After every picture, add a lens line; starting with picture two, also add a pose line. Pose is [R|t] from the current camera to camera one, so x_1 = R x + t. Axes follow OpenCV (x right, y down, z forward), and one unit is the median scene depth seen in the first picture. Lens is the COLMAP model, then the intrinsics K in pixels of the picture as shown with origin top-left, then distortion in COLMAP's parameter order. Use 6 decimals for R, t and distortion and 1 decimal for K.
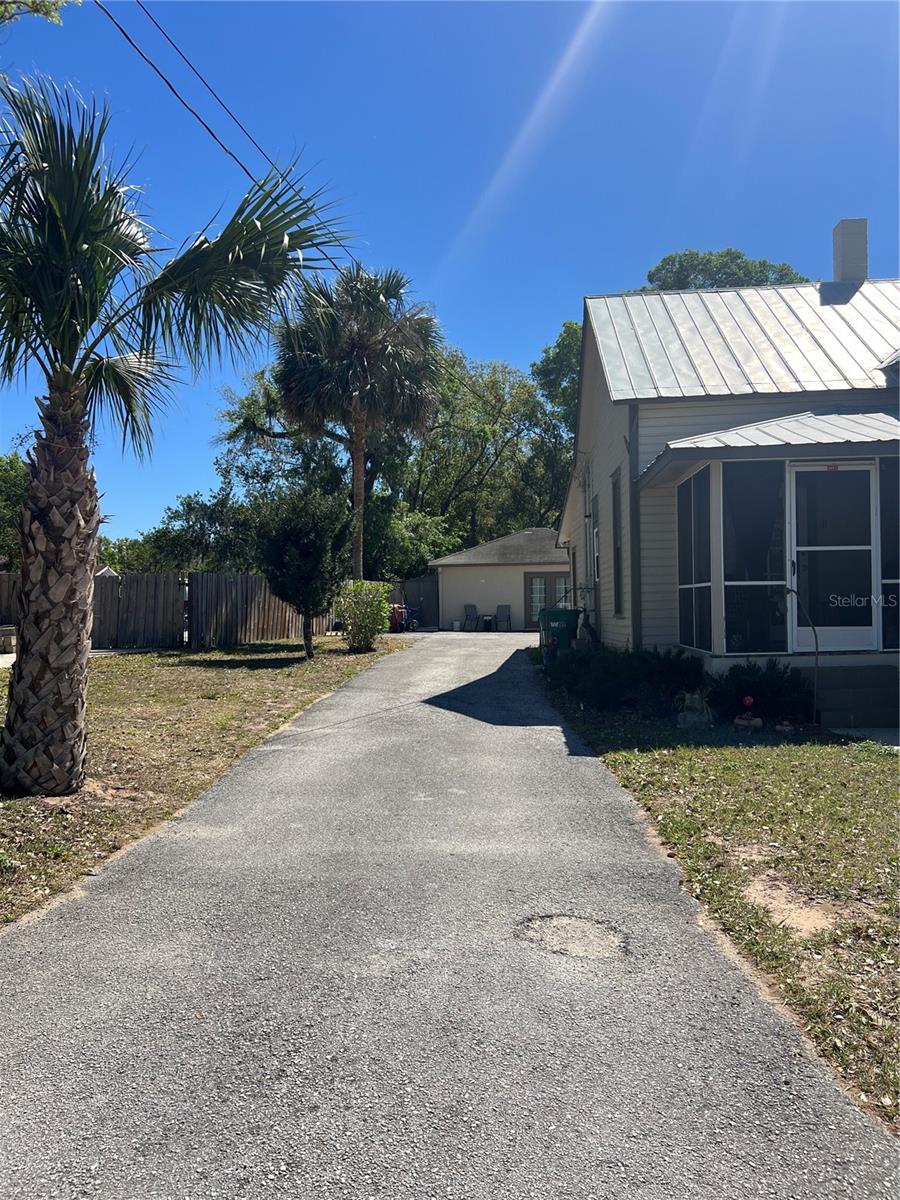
lens RADIAL K [[890.7, 0, 450.0], [0, 890.7, 600.0], [0, 0, 1]] dist [0.006146, -0.006253]
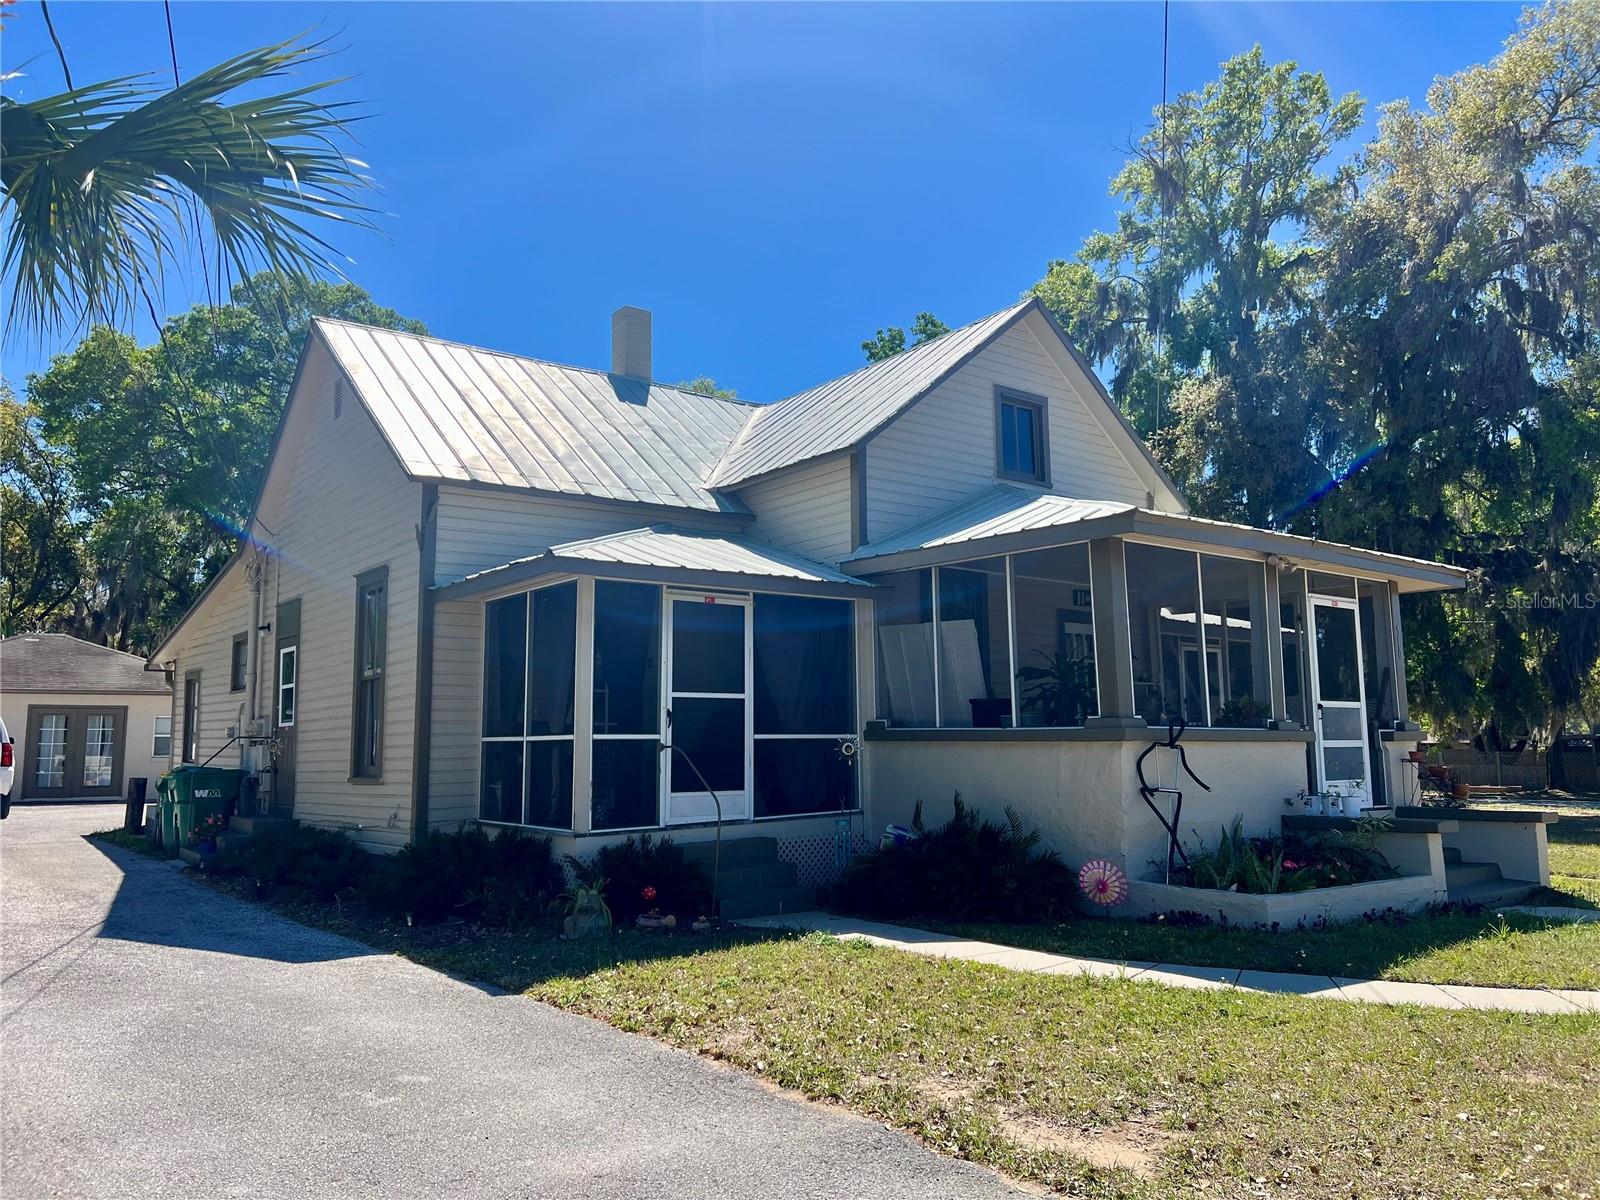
lens RADIAL K [[1168.9, 0, 793.1], [0, 1168.9, 586.4], [0, 0, 1]] dist [0.043742, -0.003117]
pose [[0.750541, 0.096961, 0.653671, -0.209341], [-0.007256, 0.990326, -0.138568, -0.007435], [-0.660783, 0.099258, 0.743985, 0.112610]]
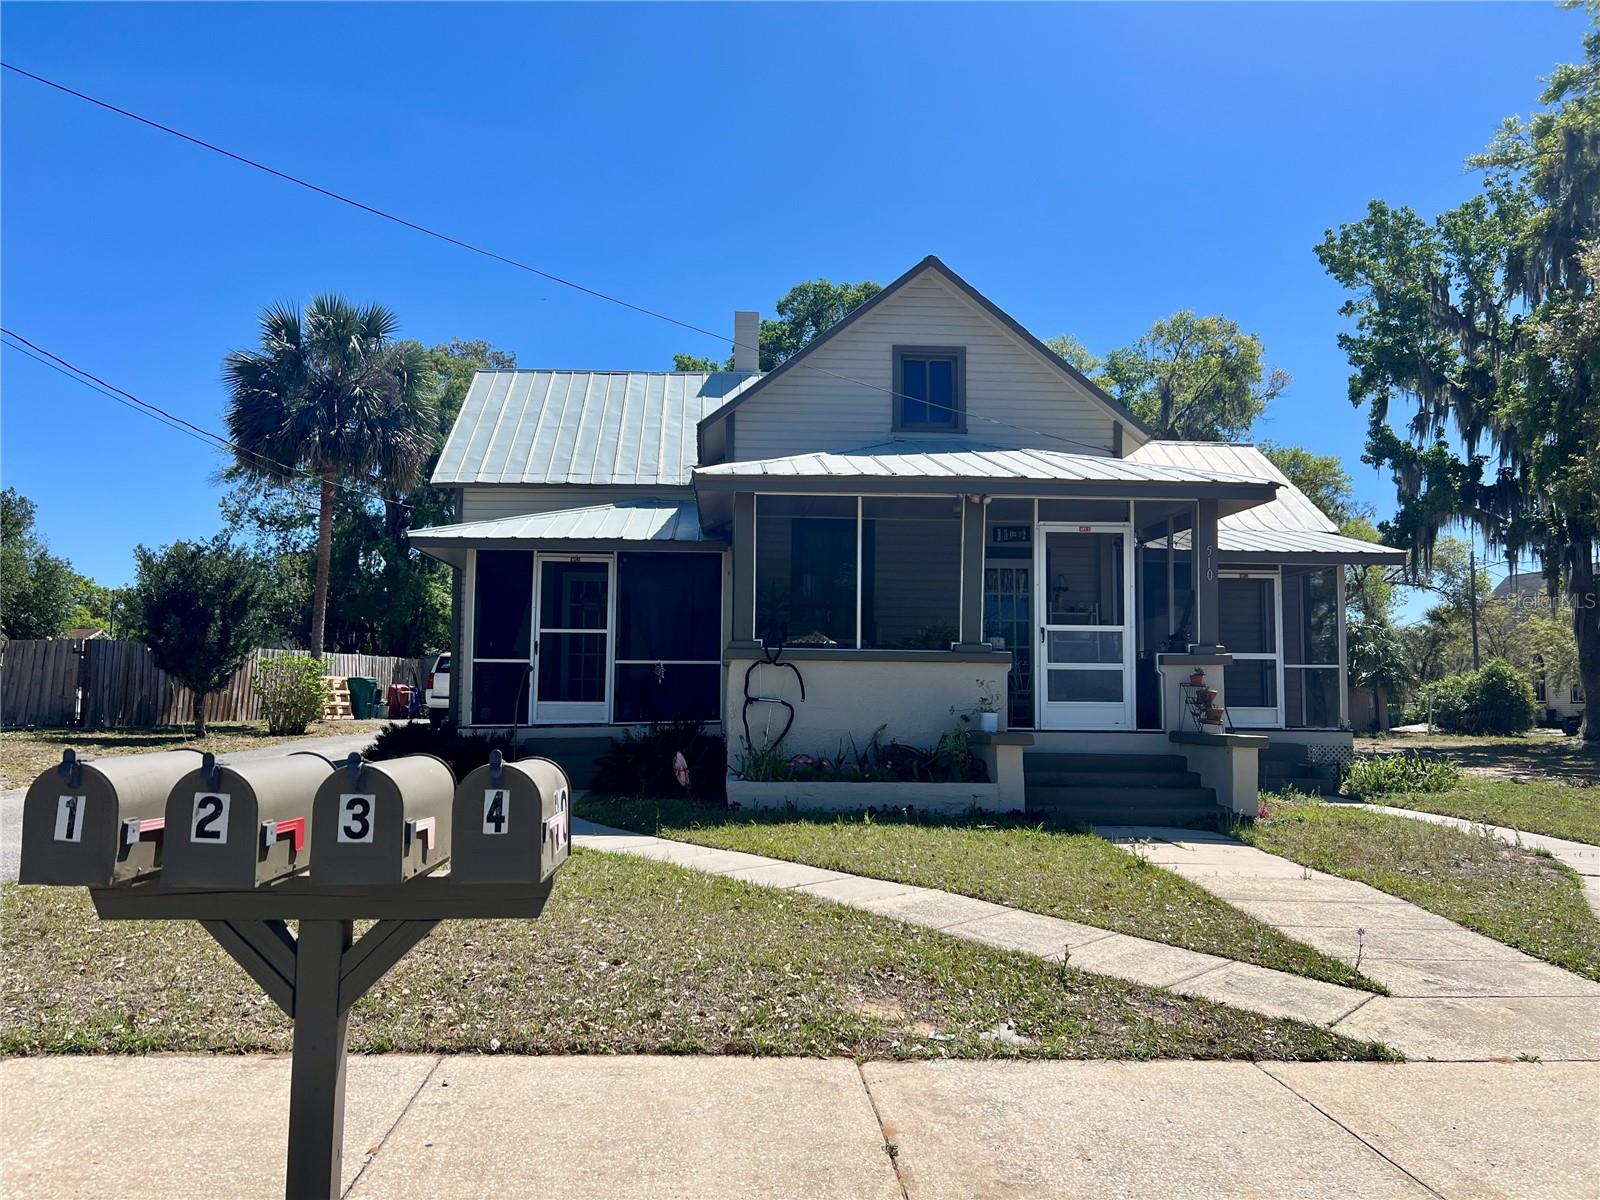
lens RADIAL K [[1187.6, 0, 800.0], [0, 1187.6, 600.0], [0, 0, 1]] dist [0.006146, -0.006253]
pose [[0.990969, 0.030830, 0.130501, 0.461210], [-0.020905, 0.996831, -0.076755, 0.010190], [-0.132453, 0.073334, 0.988473, -0.455067]]
